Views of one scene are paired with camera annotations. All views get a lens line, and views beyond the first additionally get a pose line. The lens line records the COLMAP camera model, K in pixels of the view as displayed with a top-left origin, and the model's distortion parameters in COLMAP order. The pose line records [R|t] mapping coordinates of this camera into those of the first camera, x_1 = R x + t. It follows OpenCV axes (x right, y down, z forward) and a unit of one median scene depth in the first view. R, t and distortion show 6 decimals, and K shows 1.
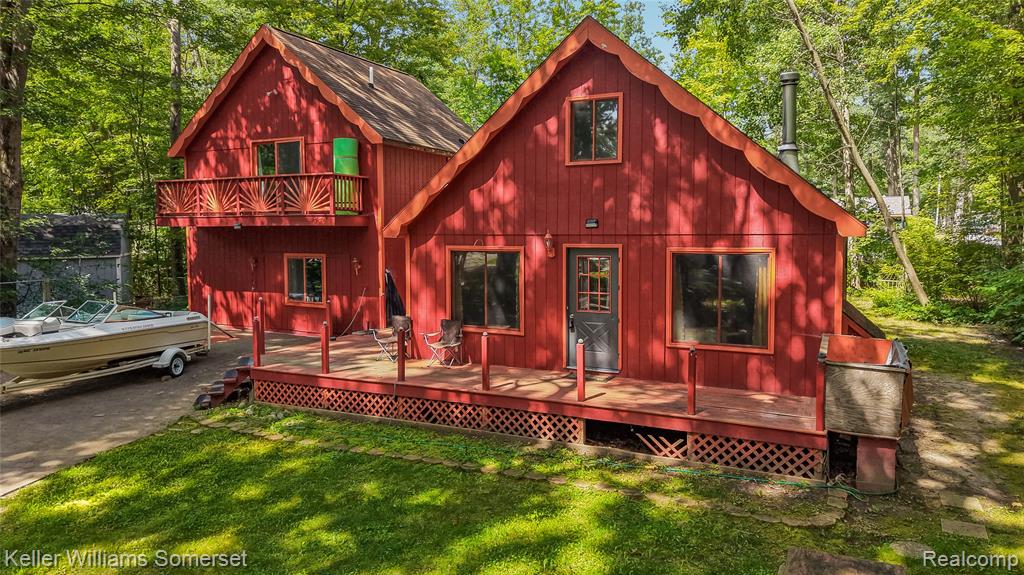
lens RADIAL K [[727.0, 0, 515.7], [0, 727.0, 289.2], [0, 0, 1]] dist [0.102983, 0.000087]
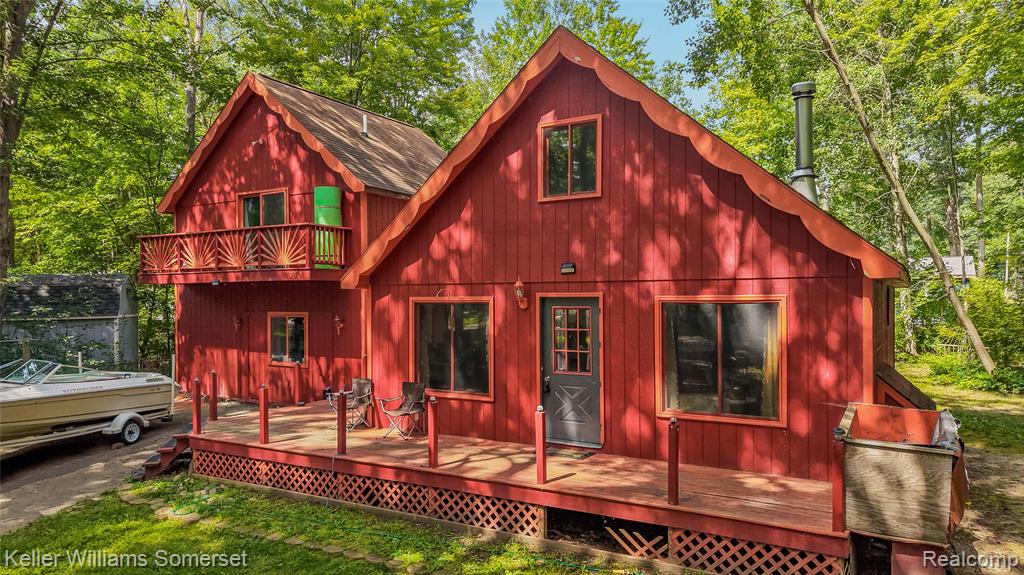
lens RADIAL K [[725.1, 0, 508.7], [0, 725.1, 311.4], [0, 0, 1]] dist [0.050506, -0.000636]
pose [[0.995744, 0.001092, -0.092156, 0.107957], [-0.007456, 0.997607, -0.068741, 0.016369], [0.091860, 0.069136, 0.993369, 0.158545]]
